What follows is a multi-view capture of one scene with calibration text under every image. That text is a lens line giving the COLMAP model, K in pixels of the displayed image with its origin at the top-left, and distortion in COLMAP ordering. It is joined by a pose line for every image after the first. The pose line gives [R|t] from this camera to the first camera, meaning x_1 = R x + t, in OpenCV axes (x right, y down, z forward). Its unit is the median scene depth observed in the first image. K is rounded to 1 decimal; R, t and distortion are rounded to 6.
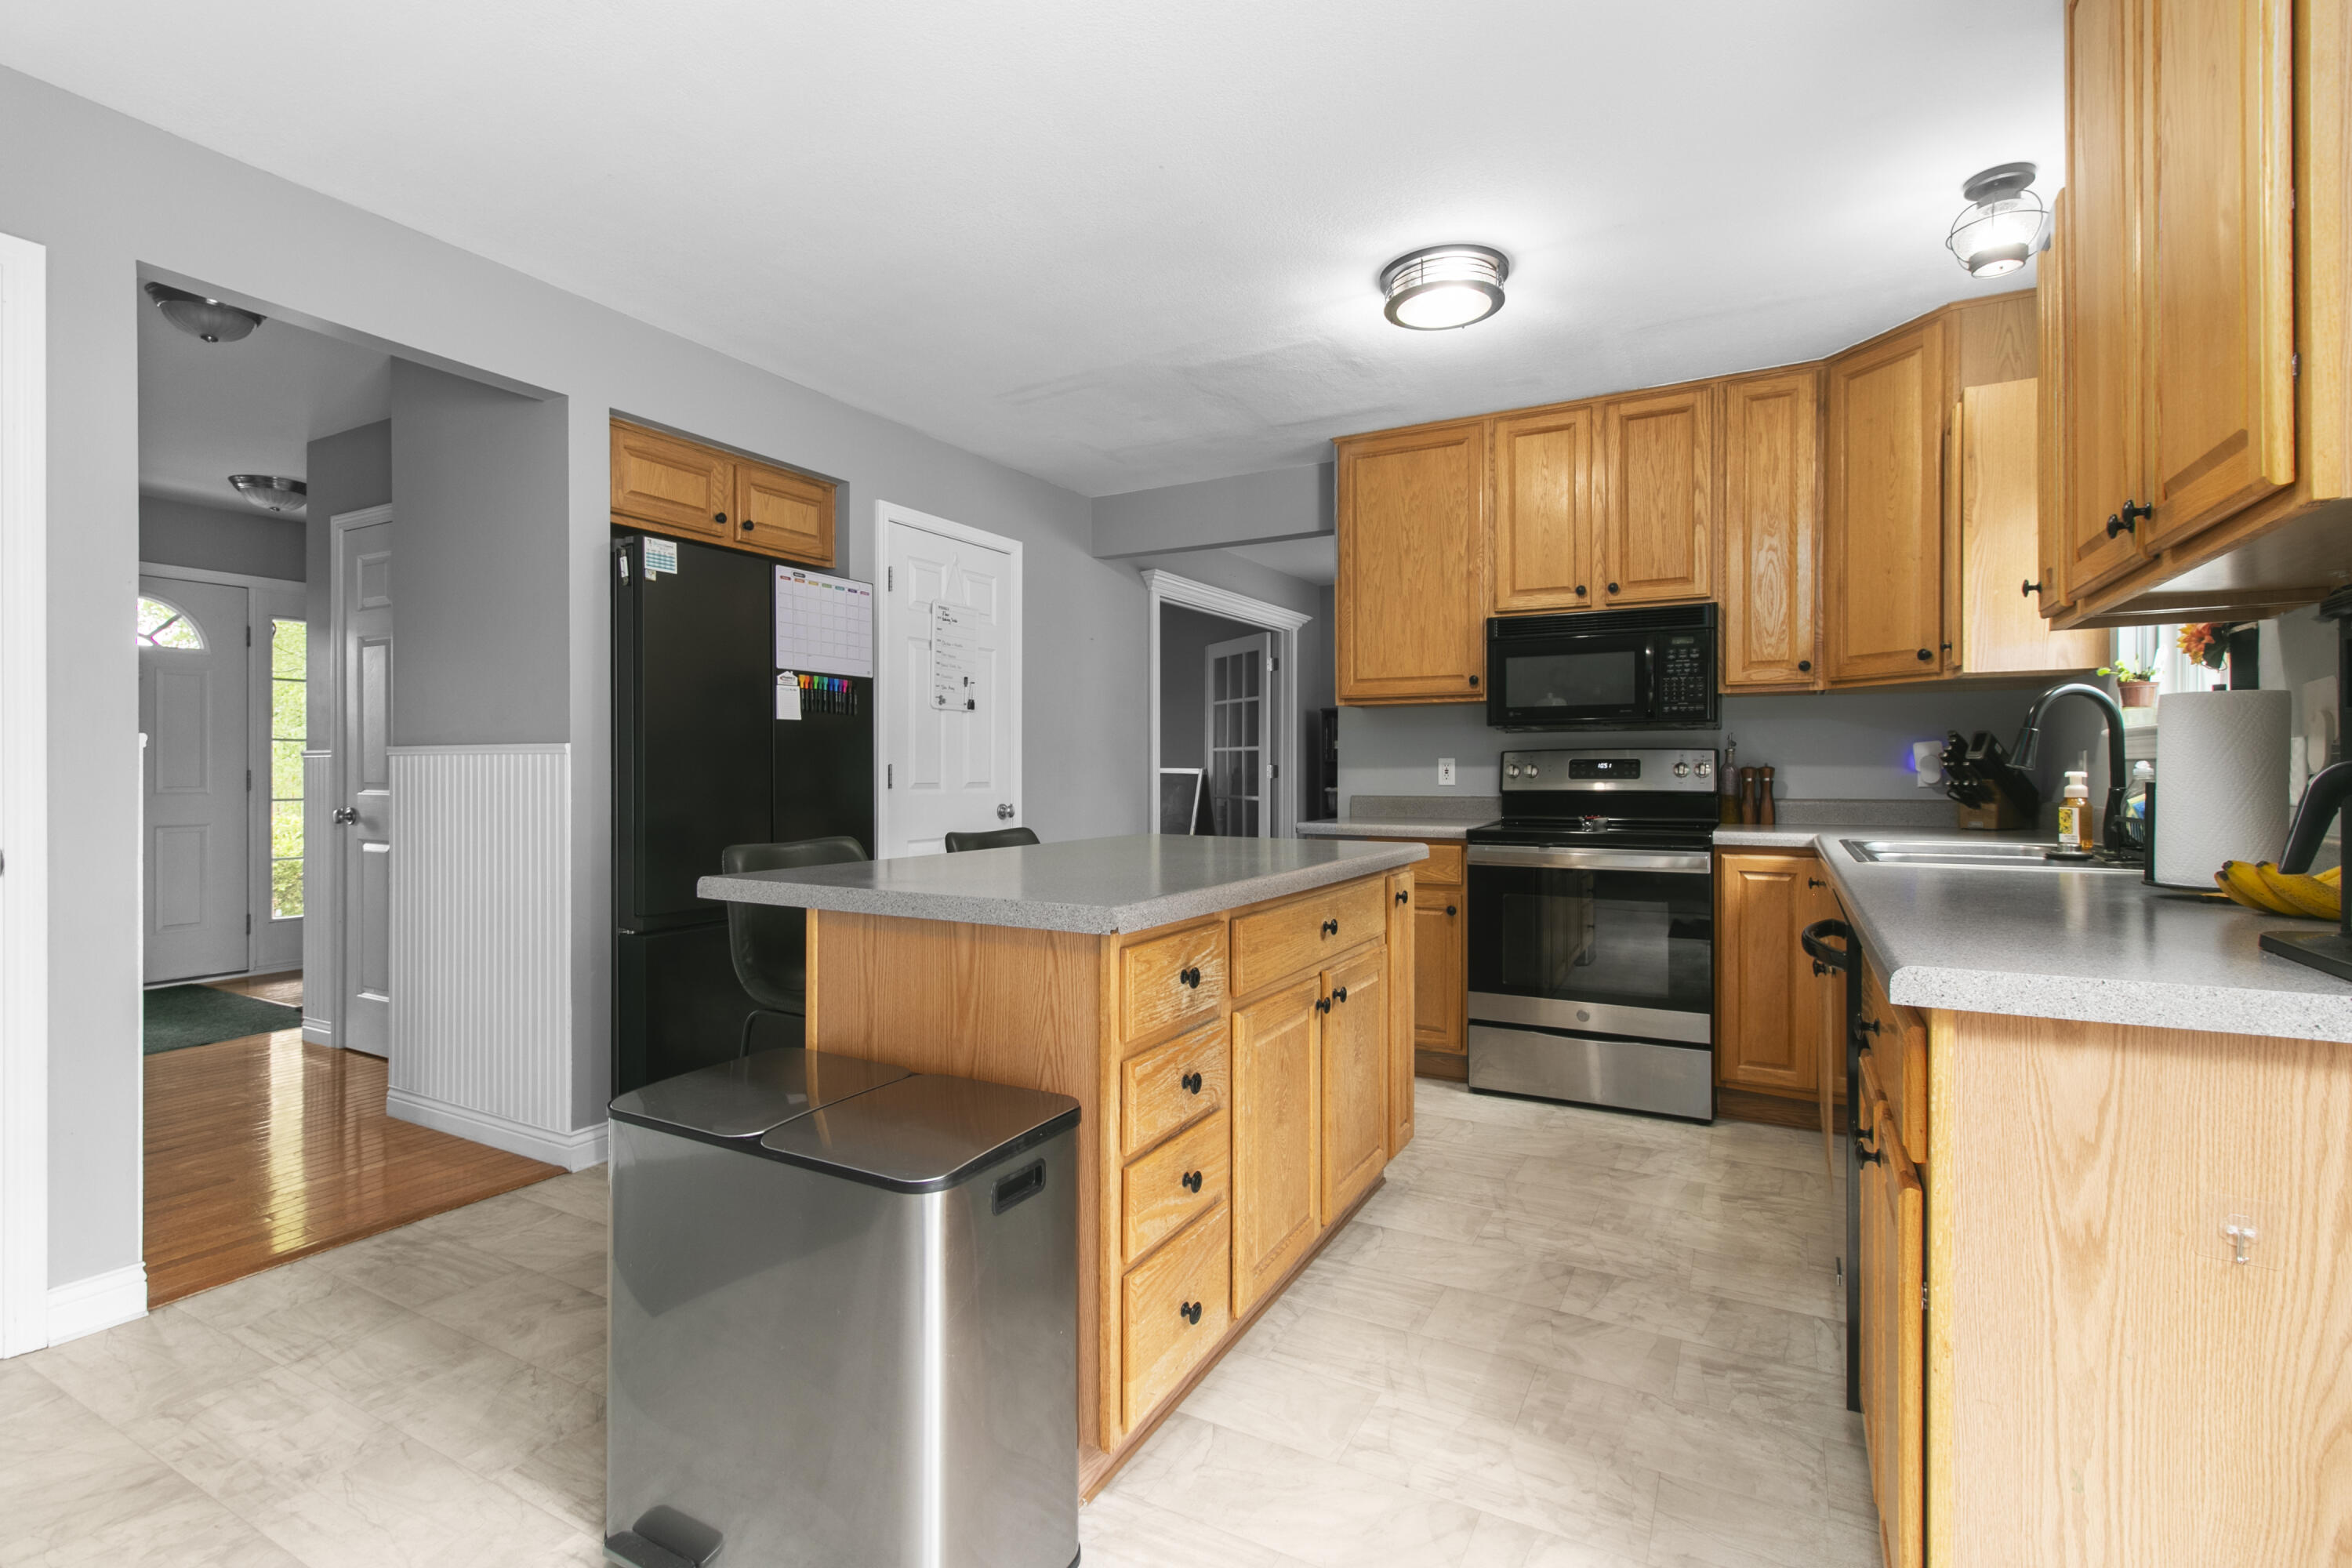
lens RADIAL K [[1088.3, 0, 1168.5], [0, 1088.3, 774.7], [0, 0, 1]] dist [-0.000165, -0.000083]
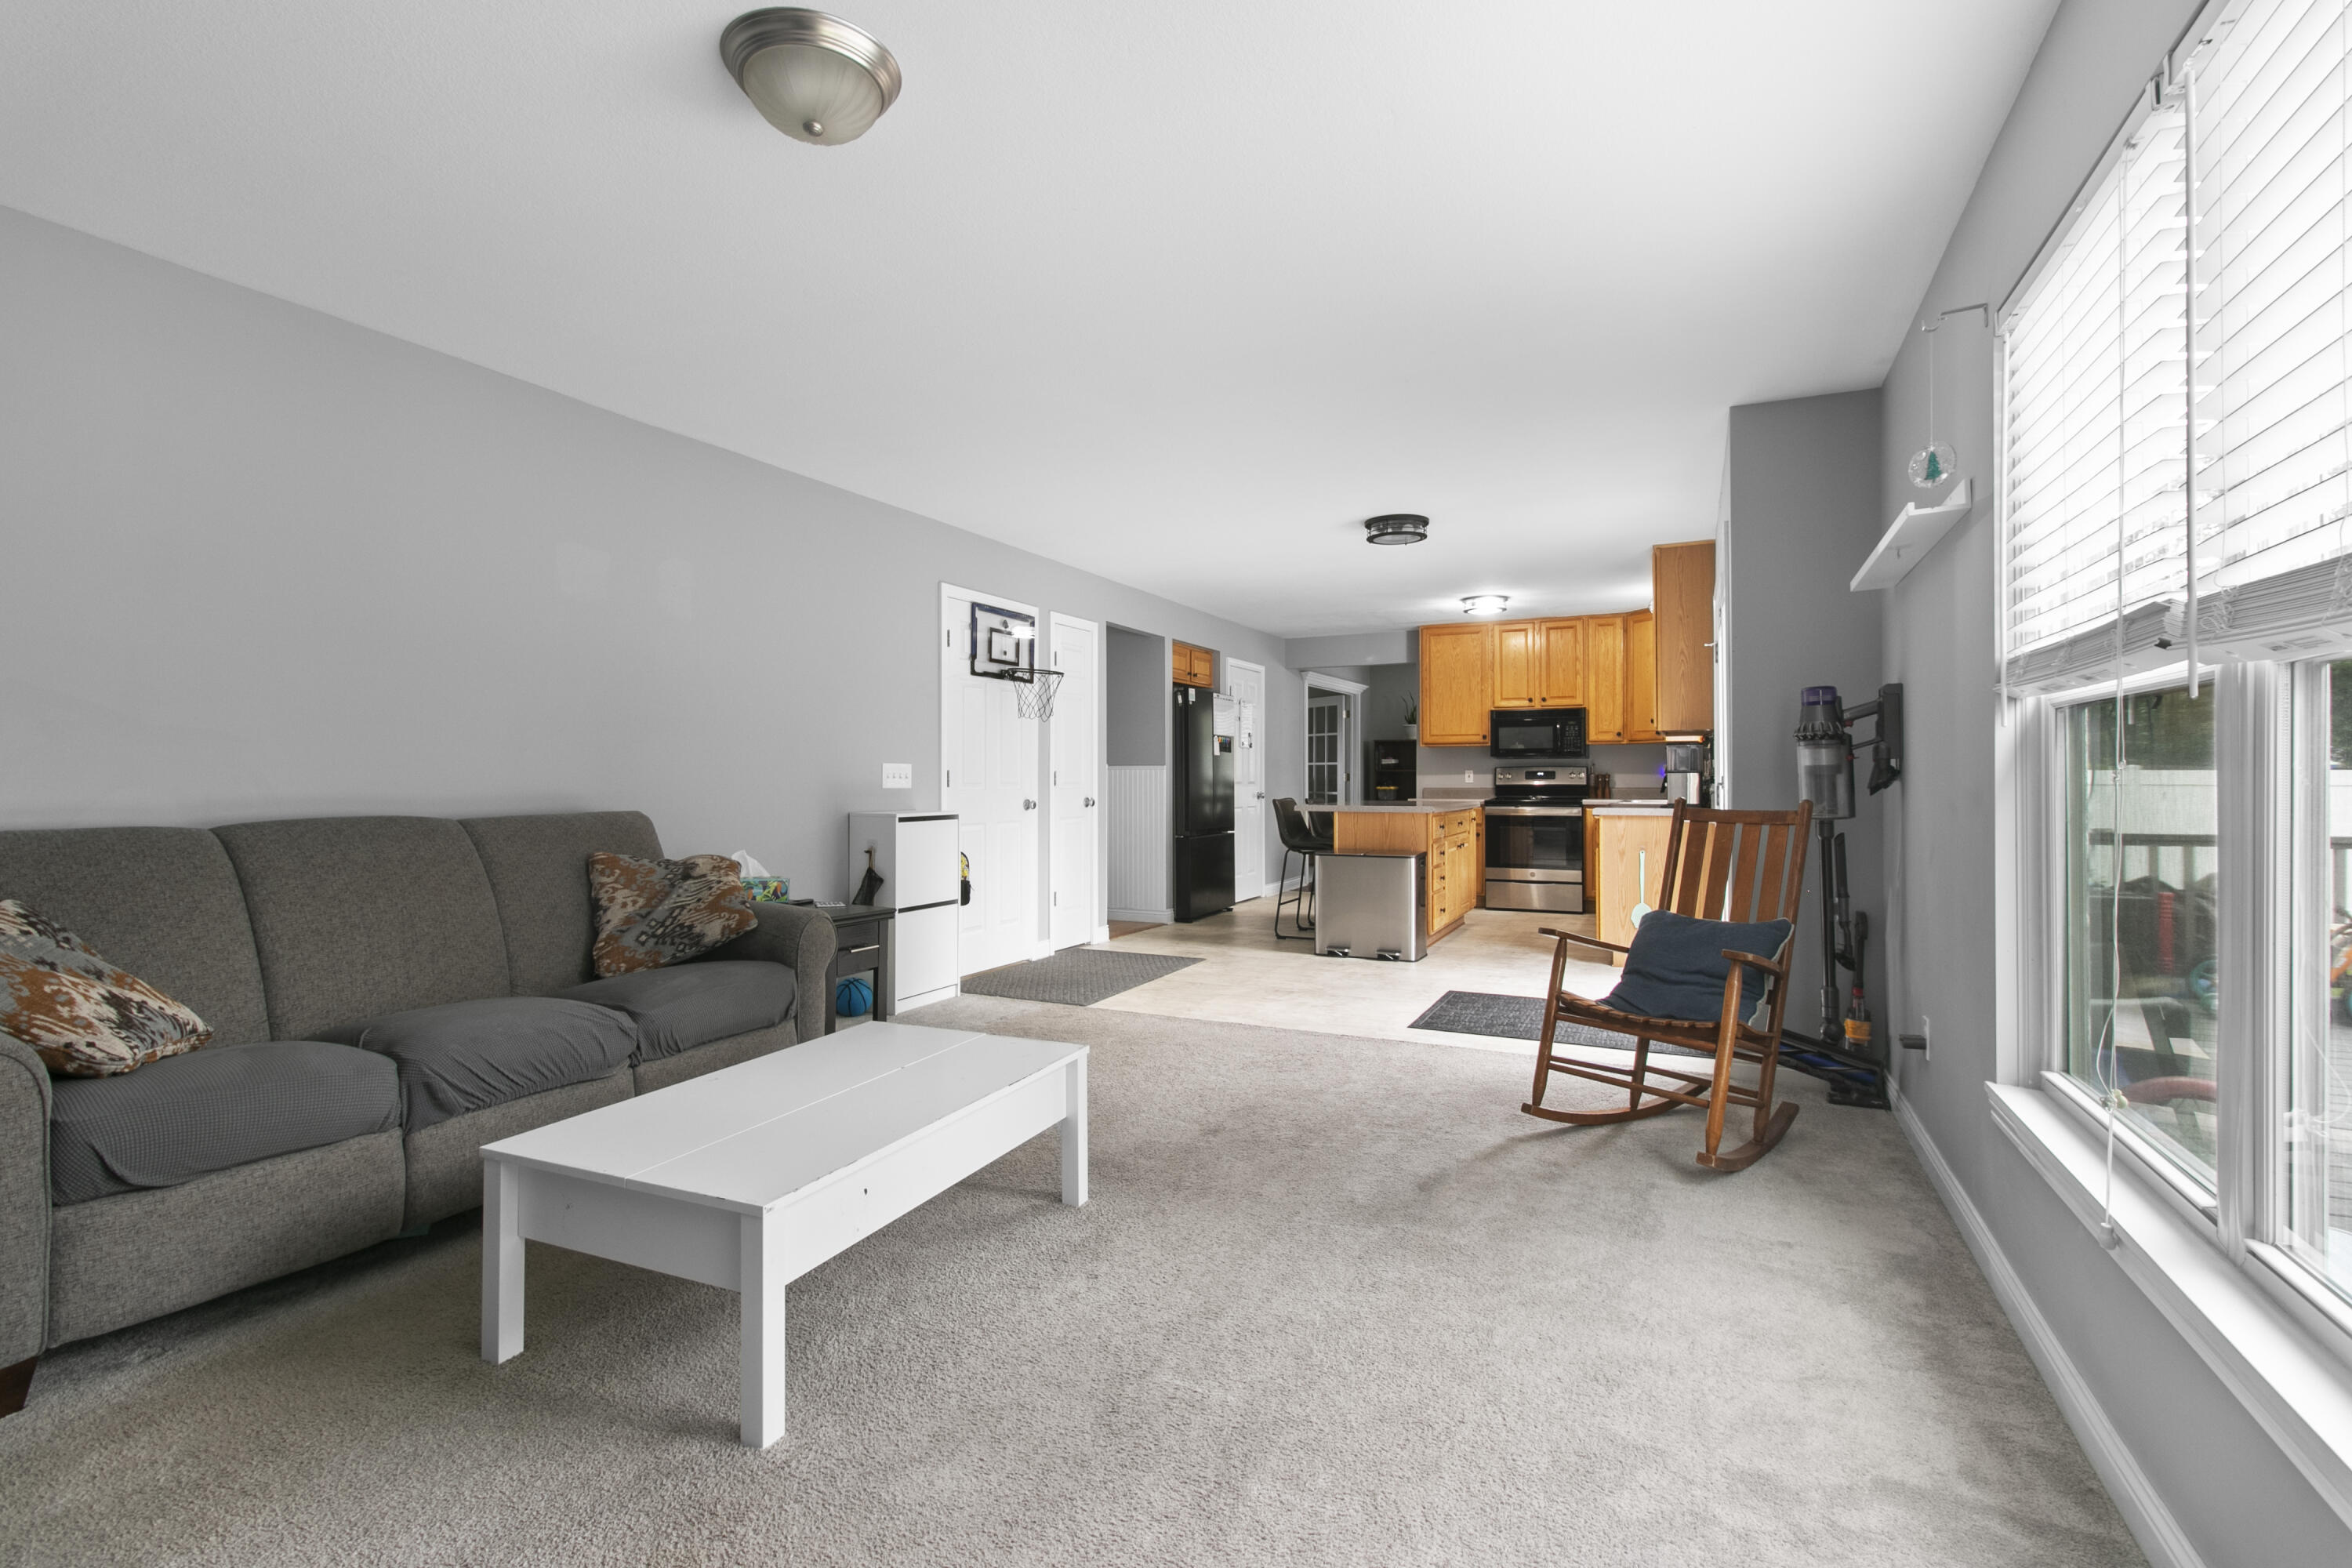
lens RADIAL K [[1088.3, 0, 1168.5], [0, 1088.3, 774.7], [0, 0, 1]] dist [-0.000165, -0.000083]
pose [[0.998321, 0.000234, 0.057927, -0.552805], [0.000236, 0.999967, -0.008105, 0.012812], [-0.057927, 0.008105, 0.998288, -1.337218]]
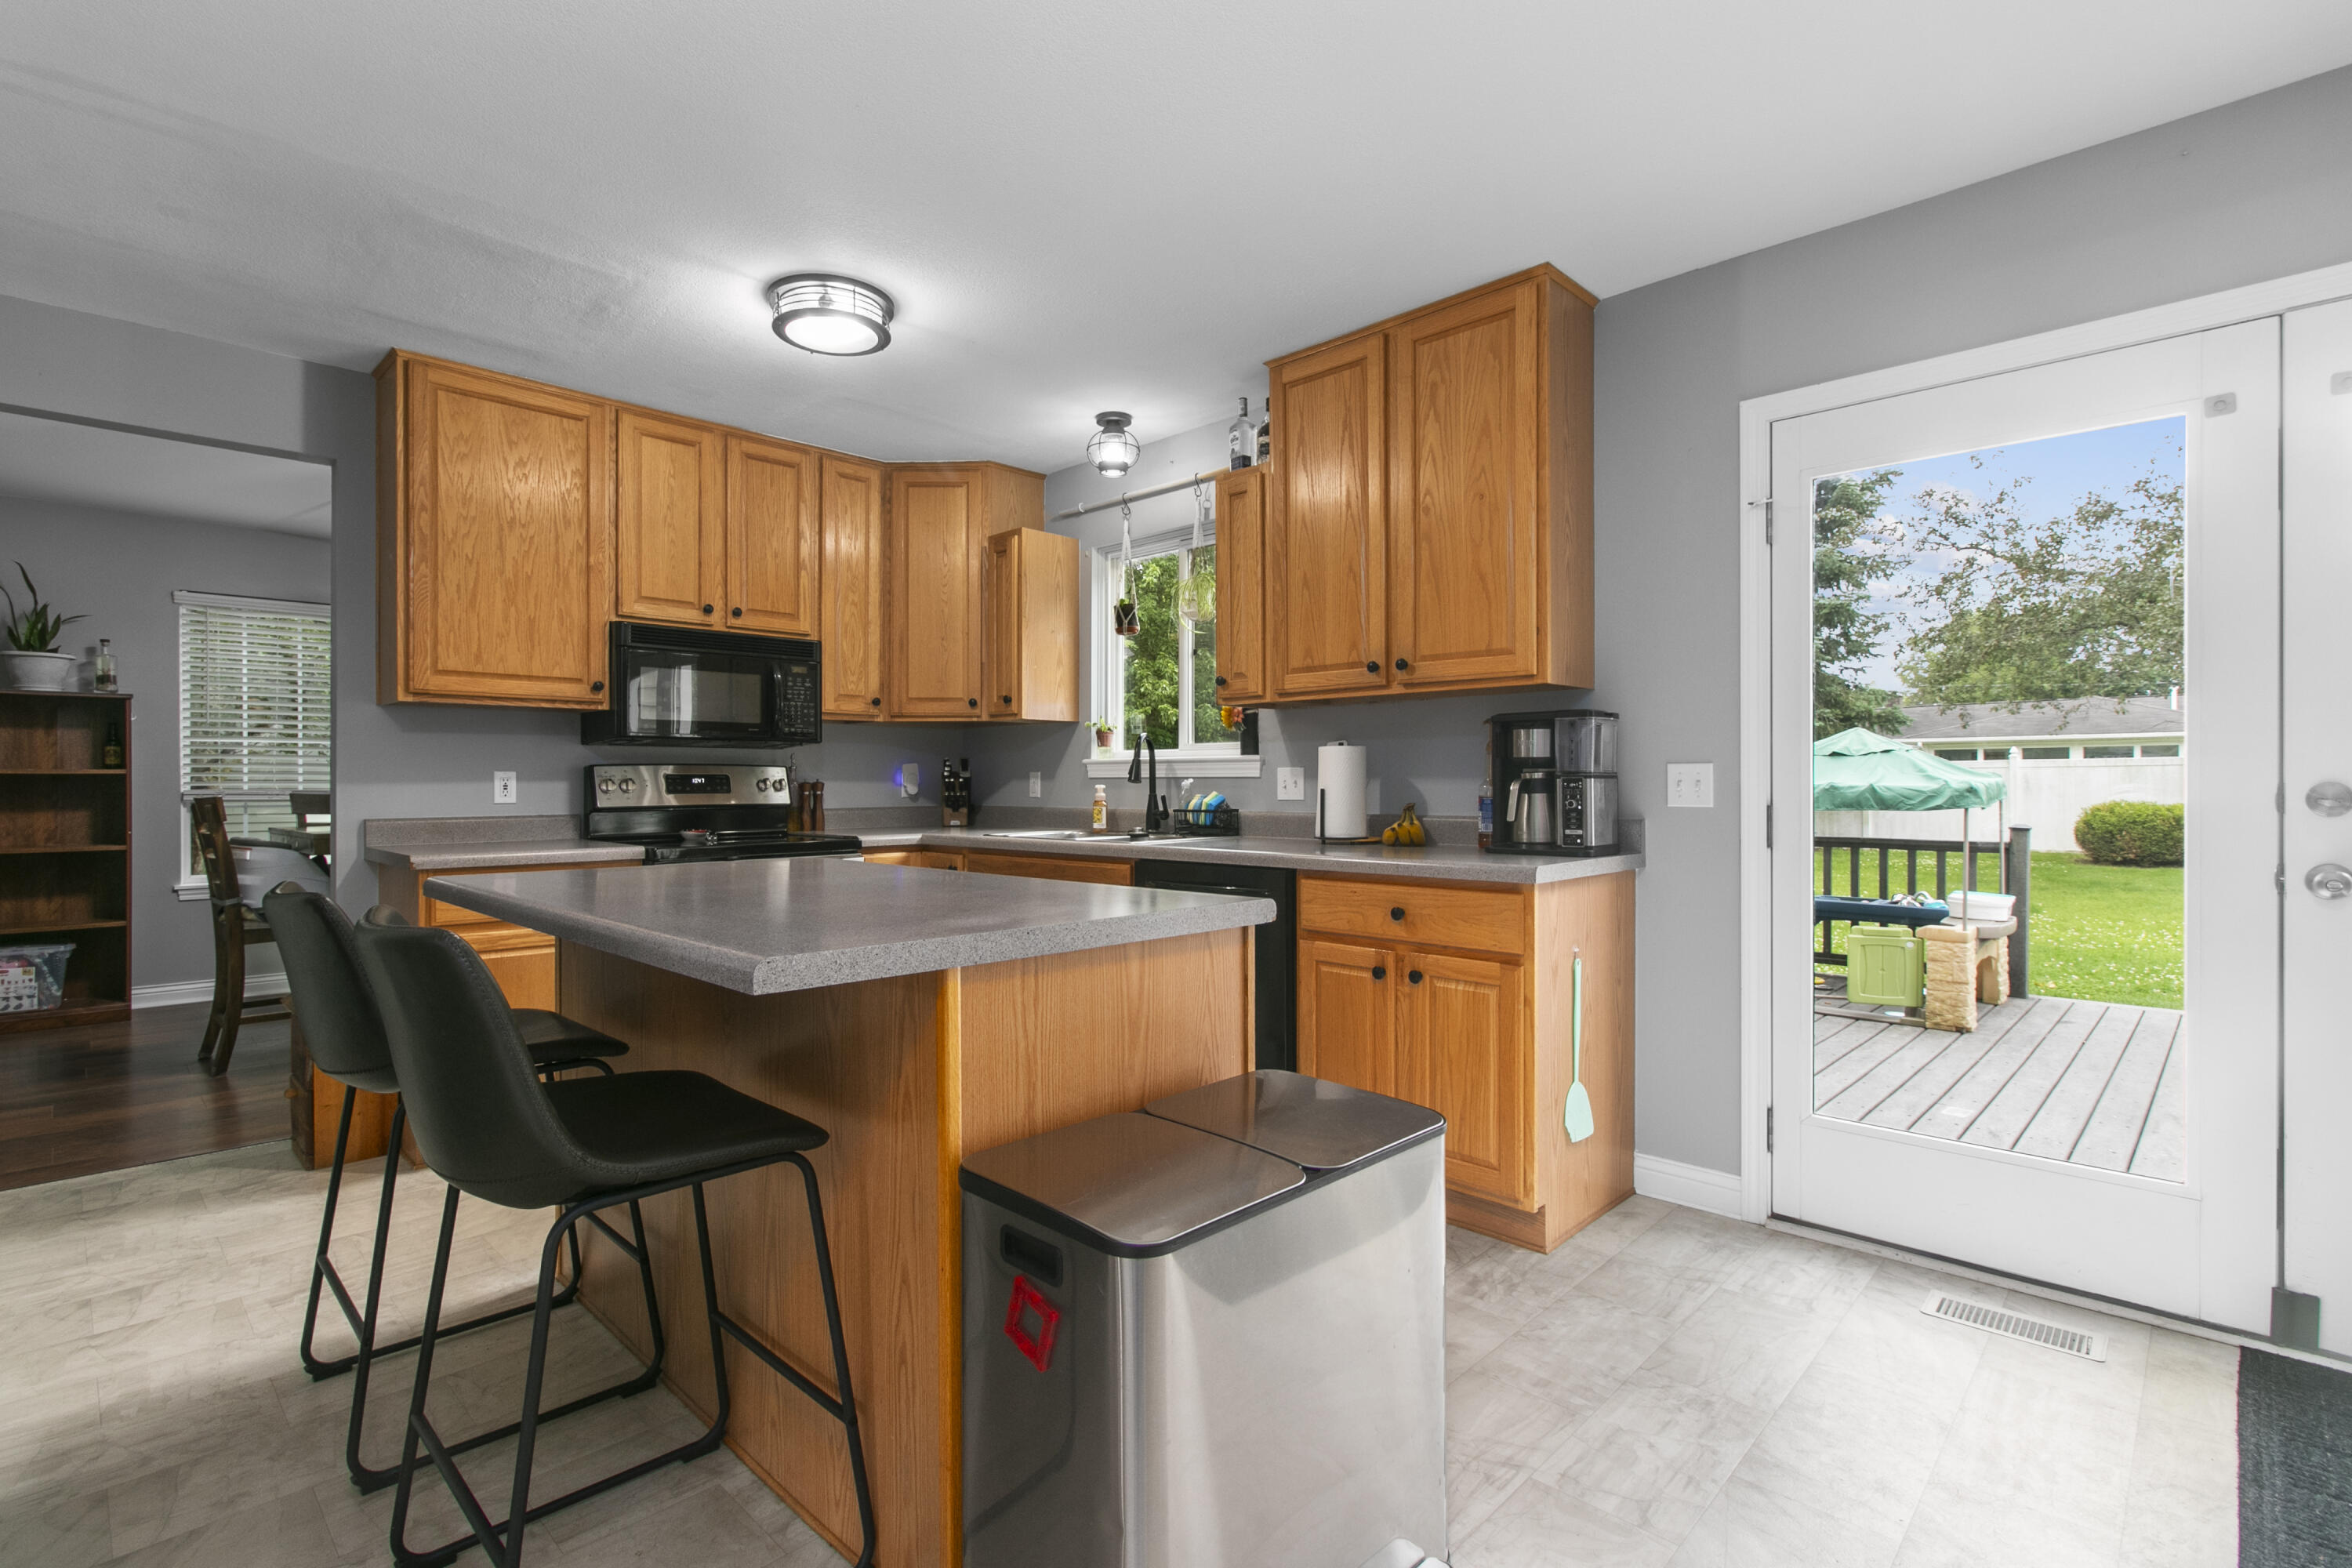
lens RADIAL K [[1088.3, 0, 1168.5], [0, 1088.3, 774.7], [0, 0, 1]] dist [-0.000165, -0.000083]
pose [[0.258827, 0.008217, 0.965889, -0.501141], [0.006768, 0.999924, -0.010320, -0.000664], [-0.965900, 0.009208, 0.258751, 0.327405]]
